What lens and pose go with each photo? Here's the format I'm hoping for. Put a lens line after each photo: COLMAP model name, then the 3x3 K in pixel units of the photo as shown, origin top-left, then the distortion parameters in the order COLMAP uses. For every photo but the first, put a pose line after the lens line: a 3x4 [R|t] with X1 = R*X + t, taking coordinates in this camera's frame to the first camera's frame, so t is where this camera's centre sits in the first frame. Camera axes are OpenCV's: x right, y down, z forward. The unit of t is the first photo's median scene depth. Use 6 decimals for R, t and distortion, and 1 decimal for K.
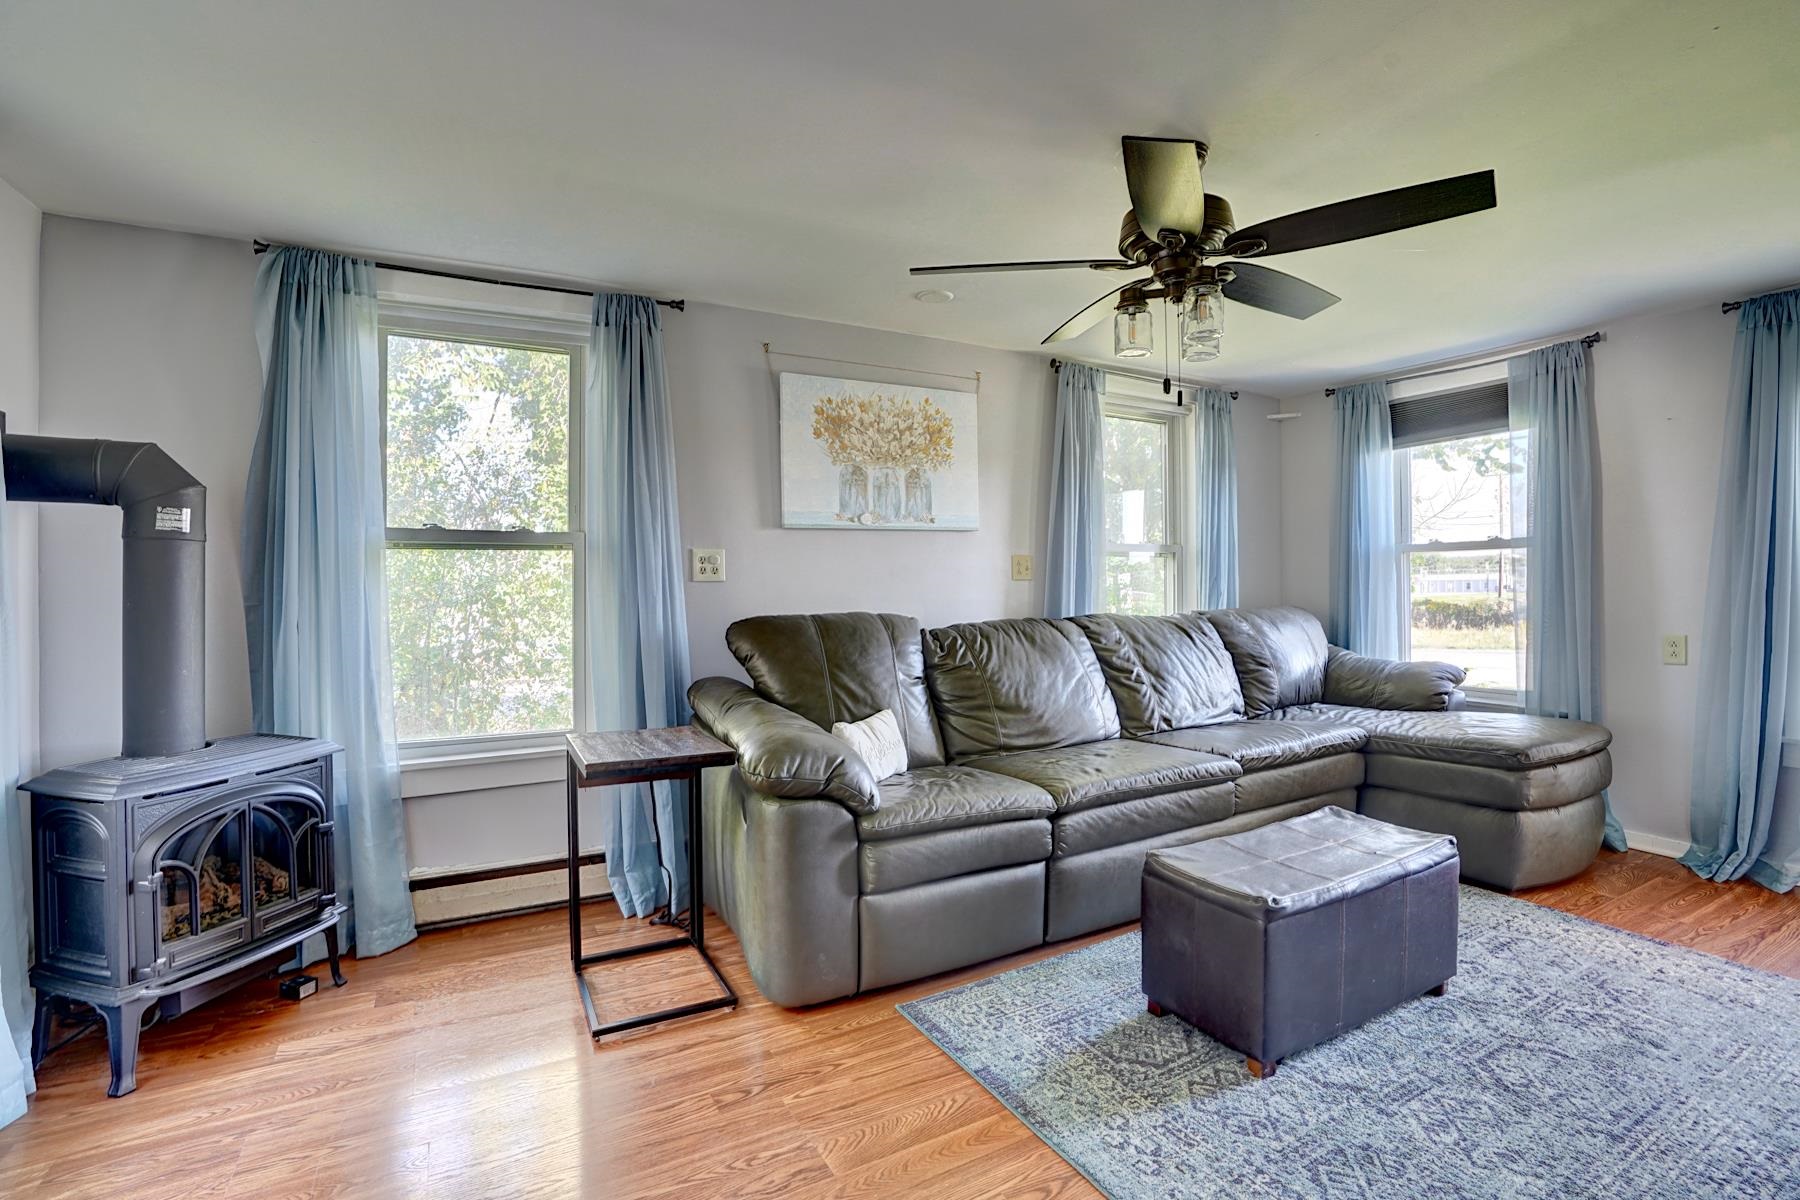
lens RADIAL K [[850.6, 0, 900.0], [0, 850.6, 600.0], [0, 0, 1]] dist [-0.080550, 0.038818]
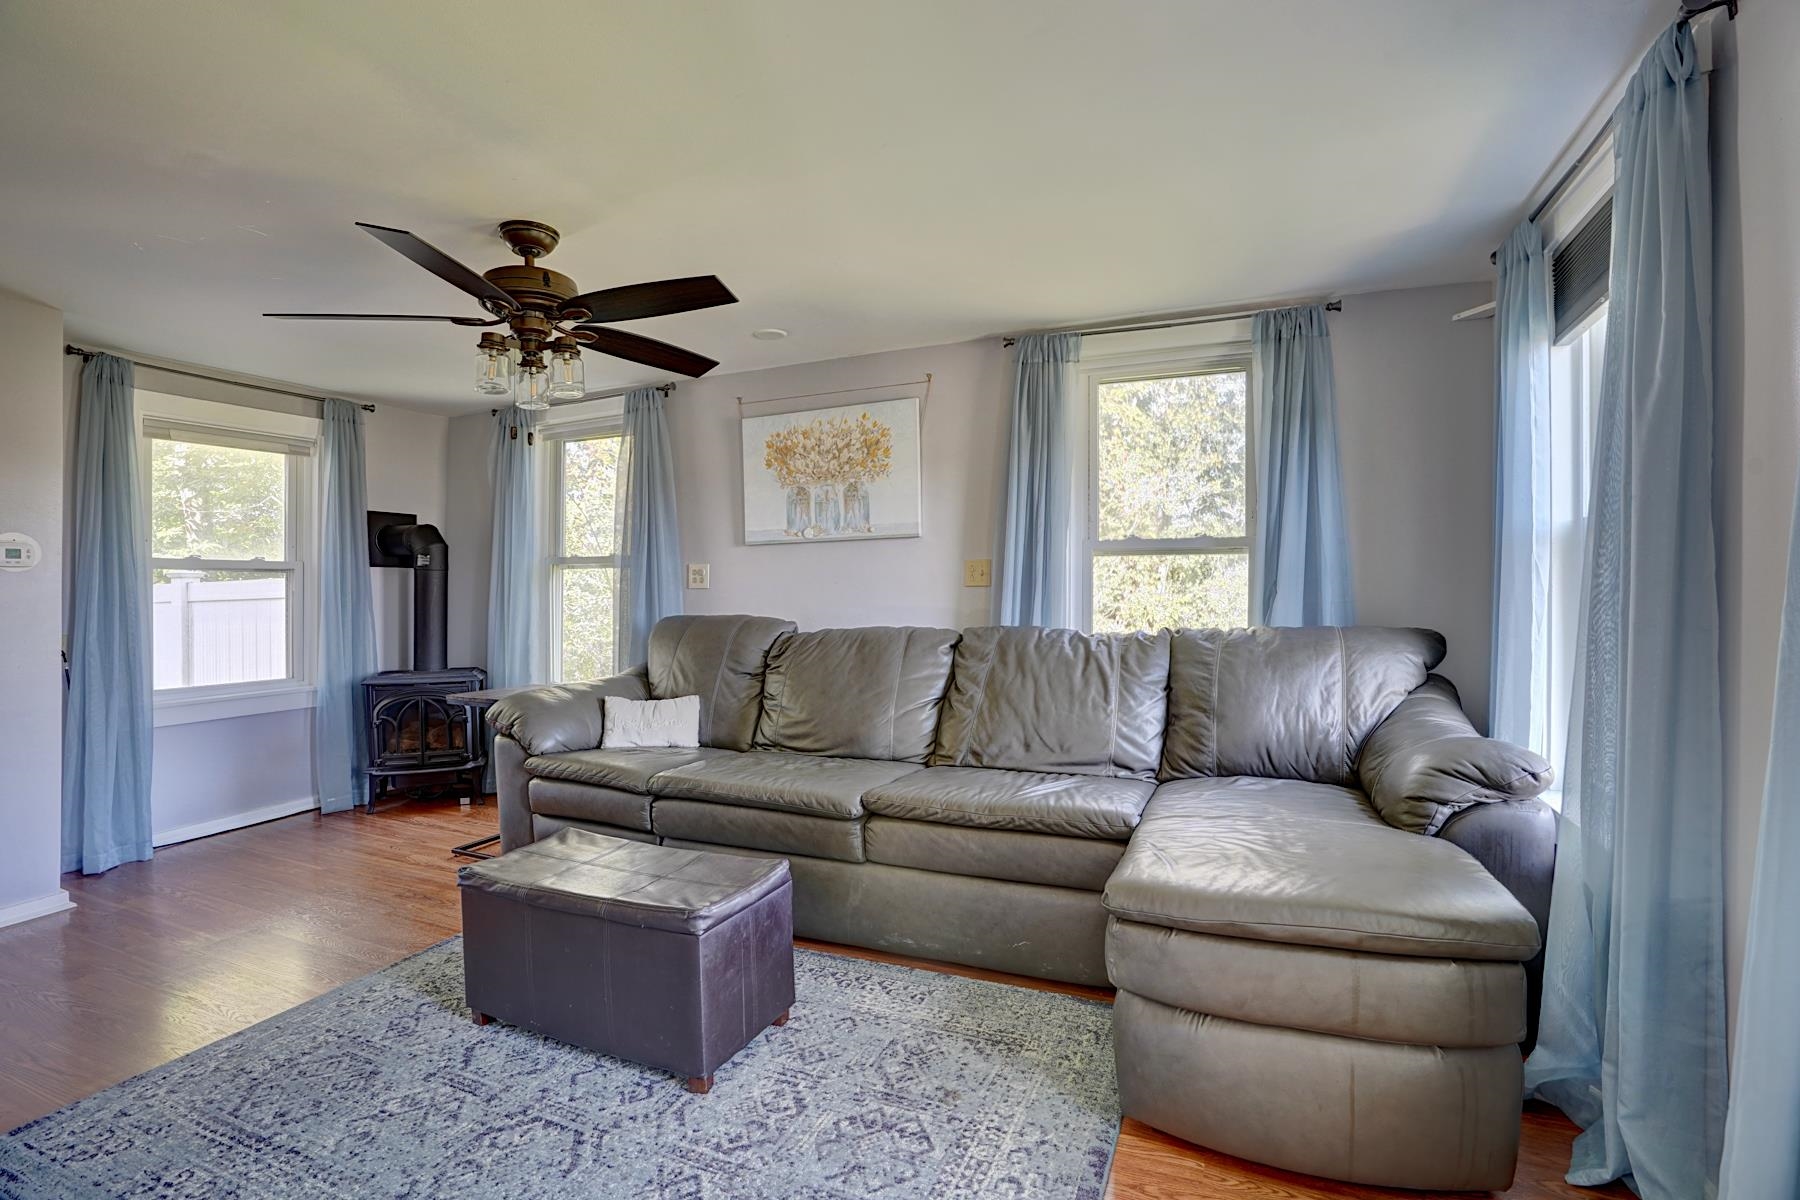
lens RADIAL K [[850.6, 0, 900.0], [0, 850.6, 600.0], [0, 0, 1]] dist [-0.080550, 0.038818]
pose [[0.588189, 0.005803, -0.808703, 0.936892], [-0.023969, 0.999660, -0.010260, 0.001421], [0.808368, 0.025419, 0.588128, 0.440789]]
